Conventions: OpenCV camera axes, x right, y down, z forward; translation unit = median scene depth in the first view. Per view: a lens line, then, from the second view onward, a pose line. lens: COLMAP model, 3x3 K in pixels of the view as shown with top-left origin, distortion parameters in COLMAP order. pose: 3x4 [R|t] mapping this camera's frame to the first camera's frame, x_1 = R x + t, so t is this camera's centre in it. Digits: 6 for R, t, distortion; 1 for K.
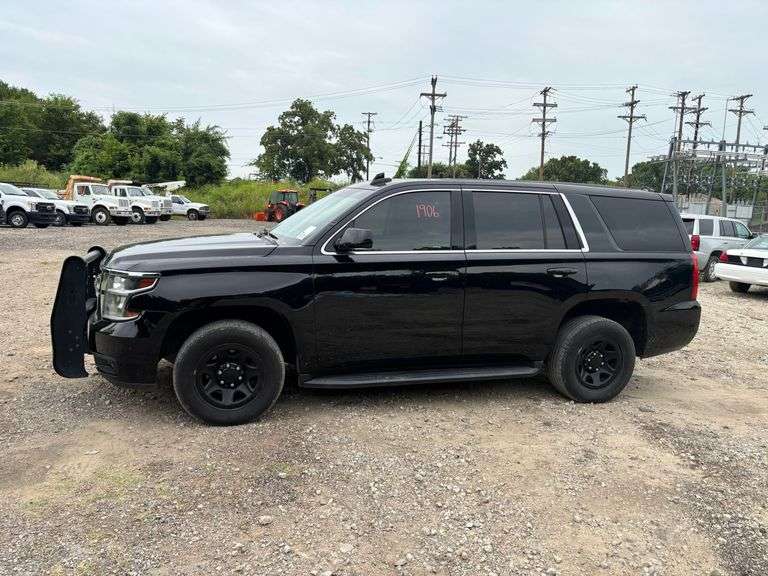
lens RADIAL K [[577.7, 0, 379.0], [0, 577.7, 288.8], [0, 0, 1]] dist [0.029902, -0.027757]
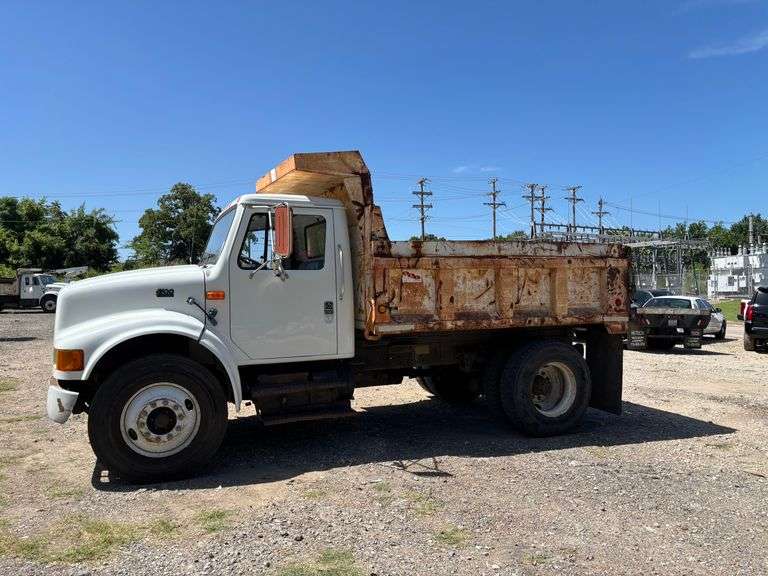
lens RADIAL K [[577.7, 0, 382.6], [0, 577.7, 287.1], [0, 0, 1]] dist [0.029902, -0.027757]
pose [[0.965386, -0.035079, 0.258457, -0.085385], [0.068810, 0.990063, -0.122640, 0.002220], [-0.251587, 0.136180, 0.958206, -0.047426]]
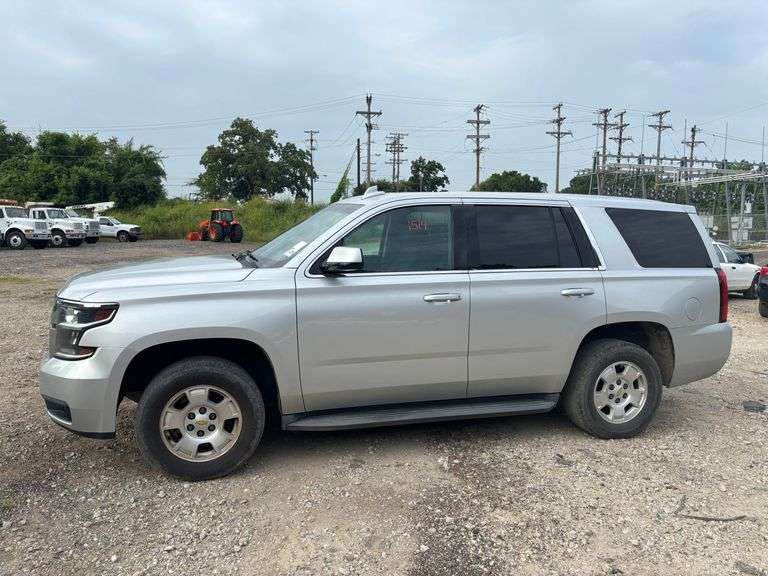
lens RADIAL K [[577.7, 0, 386.3], [0, 577.7, 286.6], [0, 0, 1]] dist [0.029902, -0.027757]
pose [[0.995747, -0.031447, 0.086595, 0.023752], [0.034285, 0.998916, -0.031474, 0.001266], [-0.085511, 0.034309, 0.995746, 0.000398]]
